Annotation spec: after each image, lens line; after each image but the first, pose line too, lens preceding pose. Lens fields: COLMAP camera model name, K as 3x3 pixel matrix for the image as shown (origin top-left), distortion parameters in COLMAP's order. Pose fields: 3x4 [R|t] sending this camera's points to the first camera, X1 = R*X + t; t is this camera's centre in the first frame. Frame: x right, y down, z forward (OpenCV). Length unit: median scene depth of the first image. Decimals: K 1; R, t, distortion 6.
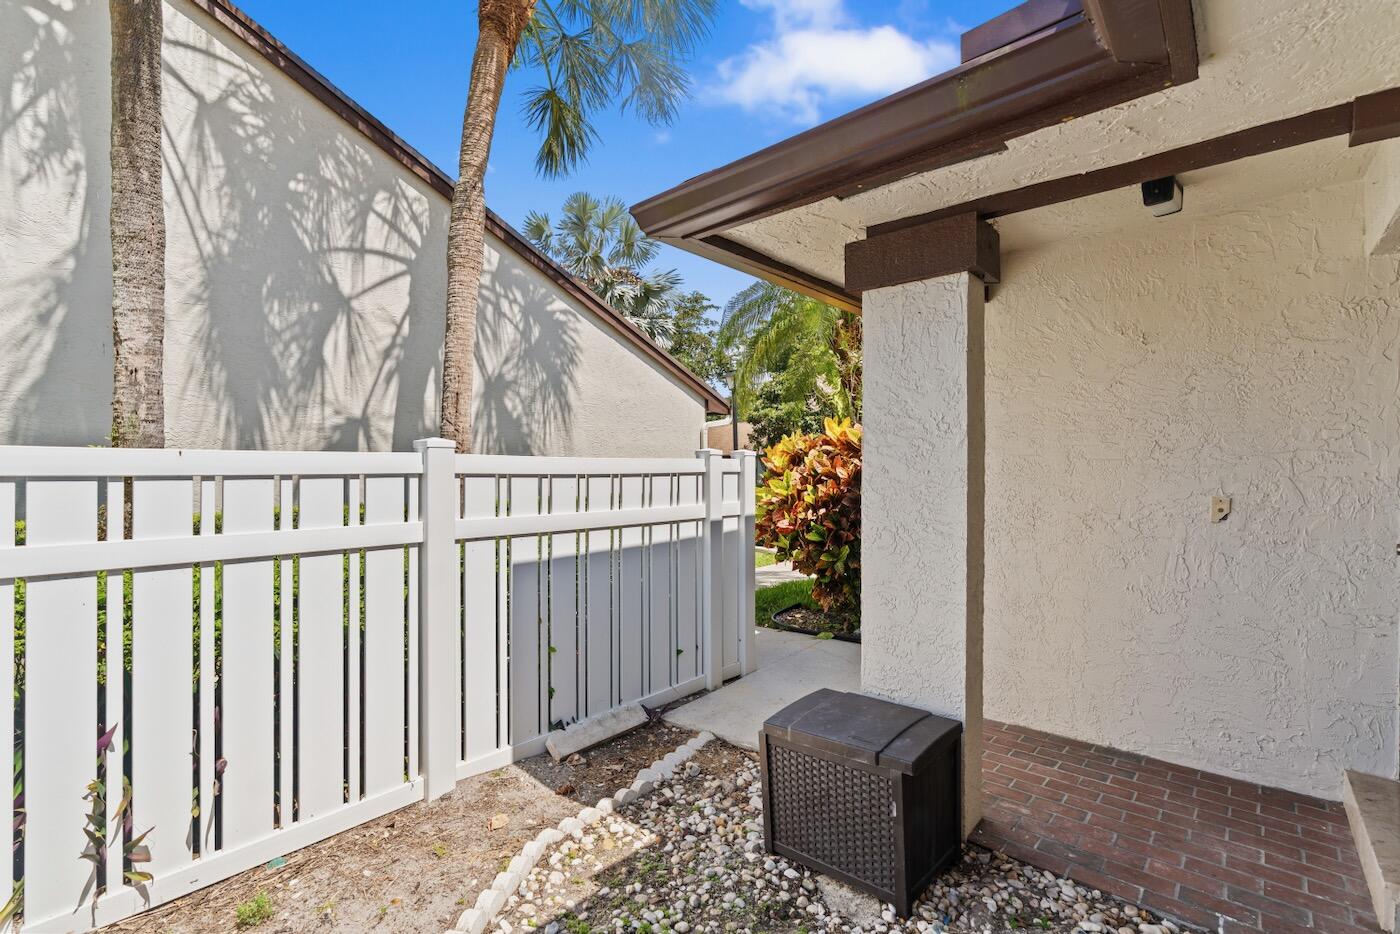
lens RADIAL K [[631.0, 0, 699.2], [0, 631.0, 466.7], [0, 0, 1]] dist [-0.007127, 0.003356]
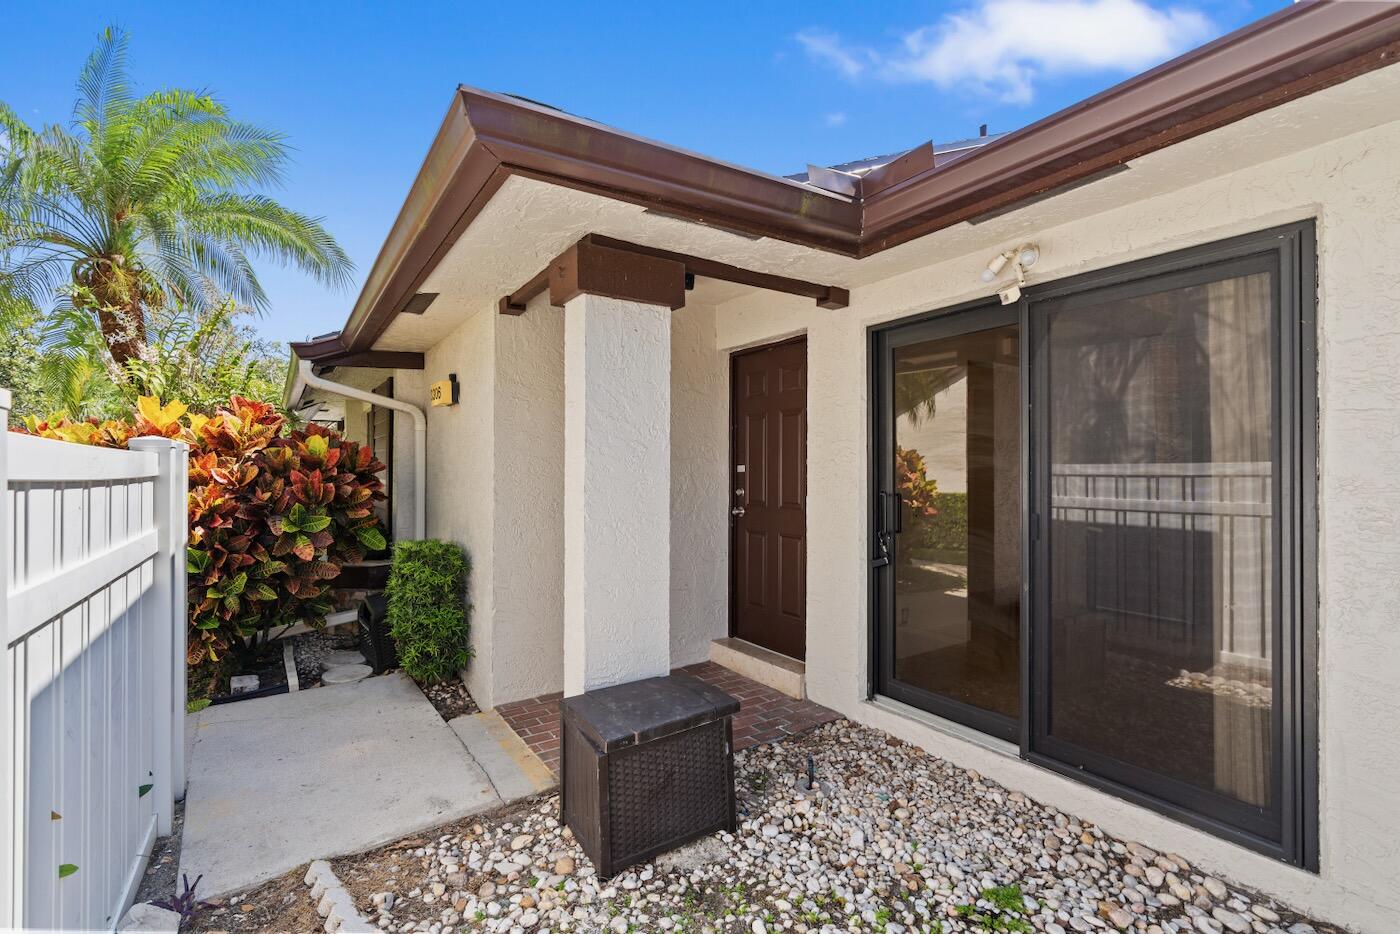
lens RADIAL K [[631.0, 0, 696.6], [0, 631.0, 470.0], [0, 0, 1]] dist [-0.007127, 0.003356]
pose [[0.275775, -0.000183, 0.961222, -0.699535], [-0.000639, 1.000000, 0.000374, 0.005461], [-0.961222, -0.000717, 0.275775, 0.576978]]
